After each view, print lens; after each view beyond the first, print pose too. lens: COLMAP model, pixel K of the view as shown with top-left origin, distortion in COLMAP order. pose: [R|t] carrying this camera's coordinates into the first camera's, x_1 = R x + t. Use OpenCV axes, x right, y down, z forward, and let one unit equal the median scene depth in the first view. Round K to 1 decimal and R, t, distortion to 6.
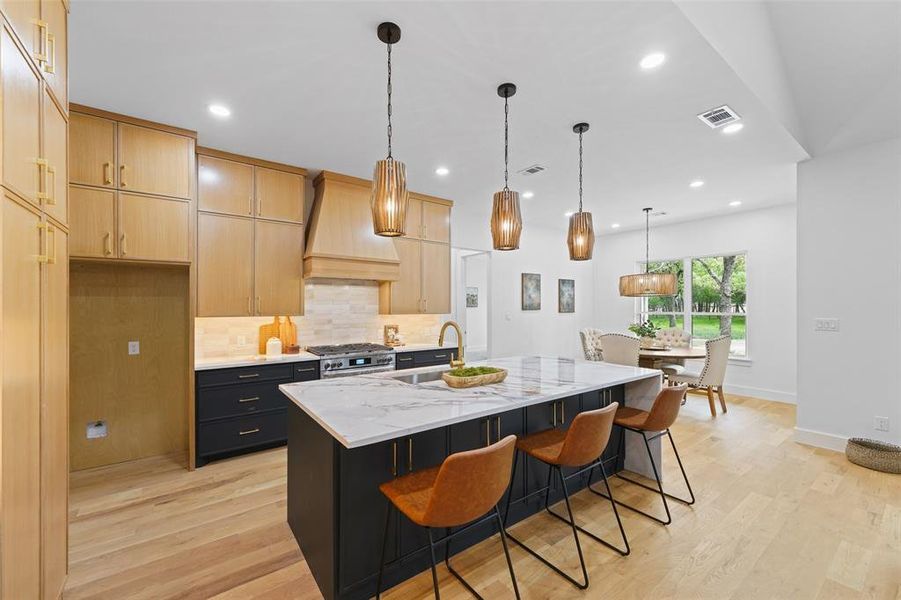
lens RADIAL K [[360.3, 0, 445.8], [0, 360.3, 304.8], [0, 0, 1]] dist [0.011347, -0.000410]
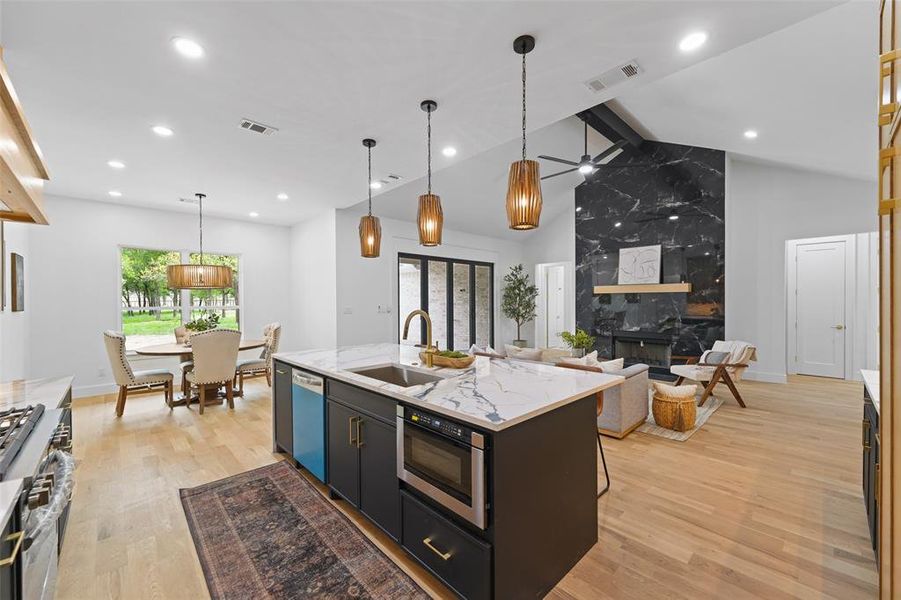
lens RADIAL K [[356.3, 0, 444.0], [0, 356.3, 302.0], [0, 0, 1]] dist [0.002054, -0.000180]
pose [[-0.115608, 0.000156, 0.993295, -0.598947], [0.002846, 0.999996, 0.000174, 0.017544], [-0.993291, 0.002847, -0.115608, 0.678855]]
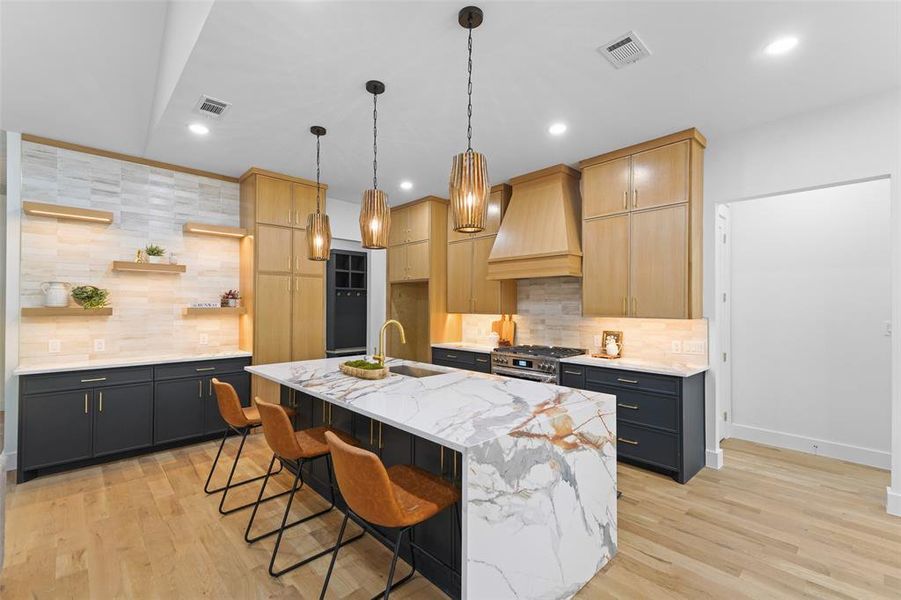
lens RADIAL K [[394.4, 0, 441.8], [0, 394.4, 301.8], [0, 0, 1]] dist [0.013631, -0.000205]
pose [[0.111907, -0.010801, -0.993660, 0.785161], [0.000575, 0.999941, -0.010805, 0.004137], [0.993719, 0.000638, 0.111906, 0.663241]]
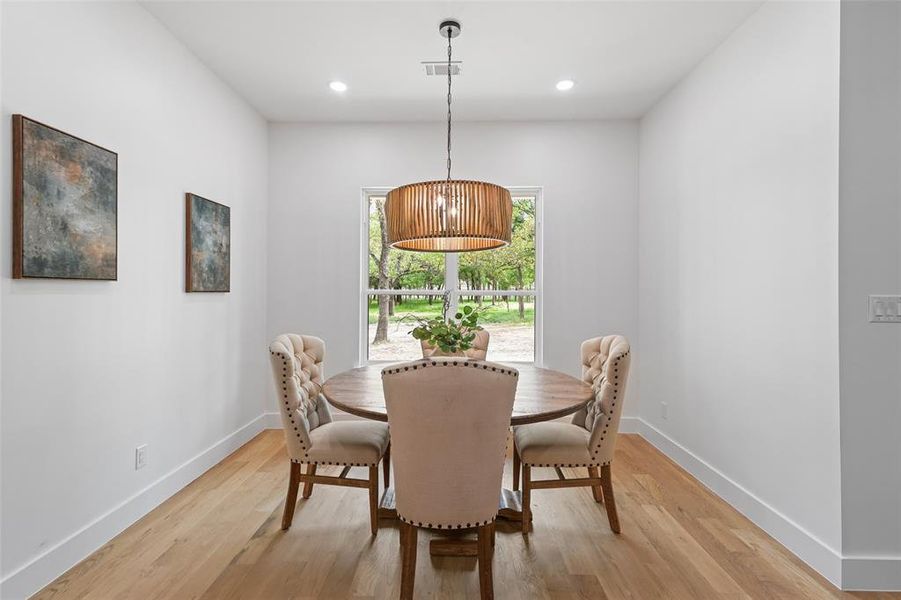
lens RADIAL K [[405.0, 0, 439.2], [0, 405.0, 293.9], [0, 0, 1]] dist [-0.000999, -0.000530]
pose [[0.623927, -0.002027, 0.781480, 0.291441], [-0.008404, 0.999921, 0.009303, 0.032861], [-0.781438, -0.012372, 0.623861, 1.022524]]
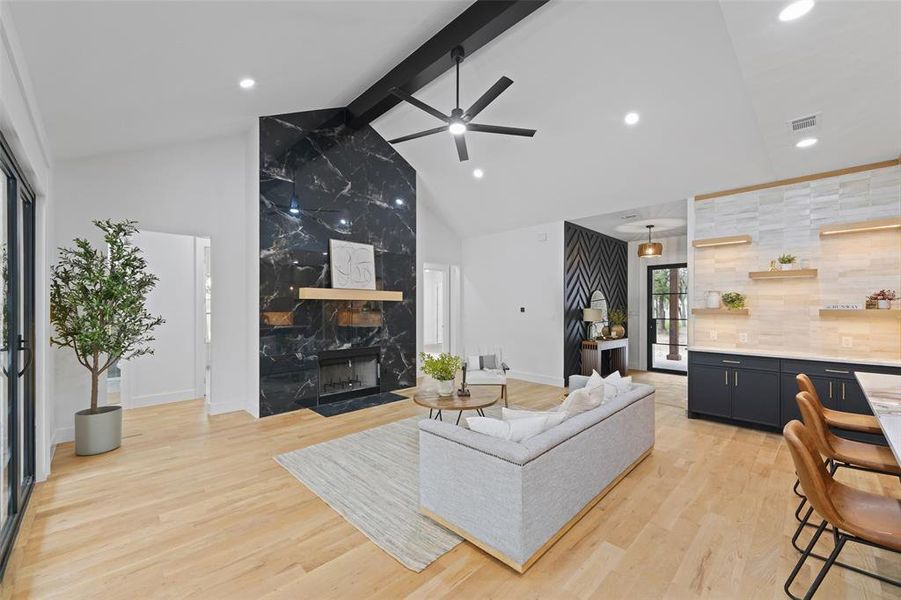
lens RADIAL K [[360.3, 0, 445.8], [0, 360.3, 304.8], [0, 0, 1]] dist [0.011347, -0.000410]
pose [[-0.990955, -0.002361, -0.134176, 0.819453], [-0.001307, 0.999968, -0.007945, 0.004767], [0.134191, -0.007697, -0.990926, 0.959089]]
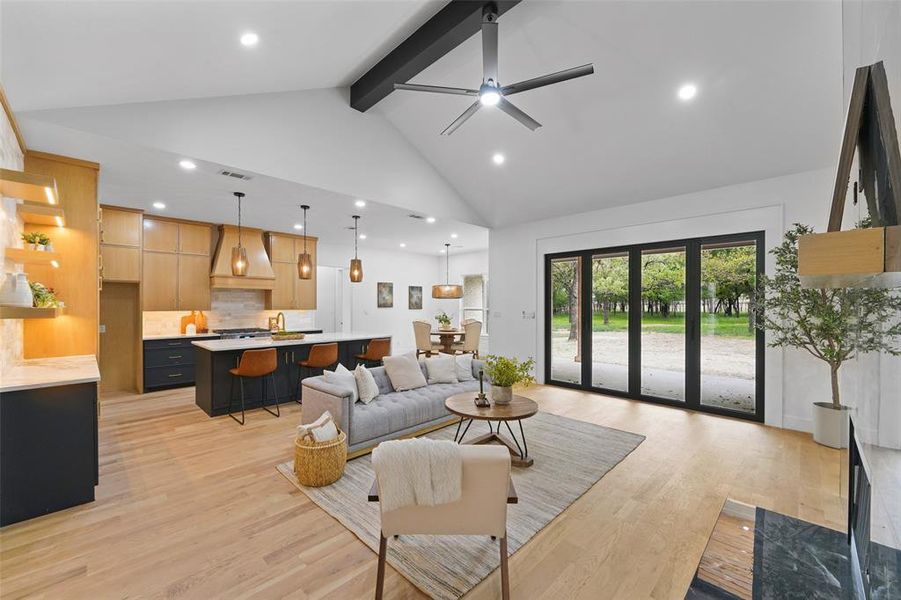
lens RADIAL K [[360.3, 0, 445.8], [0, 360.3, 304.8], [0, 0, 1]] dist [0.011347, -0.000410]
pose [[0.988499, -0.000891, 0.151226, 0.428372], [0.000251, 0.999991, 0.004246, -0.003405], [-0.151228, -0.004159, 0.988490, -0.820487]]
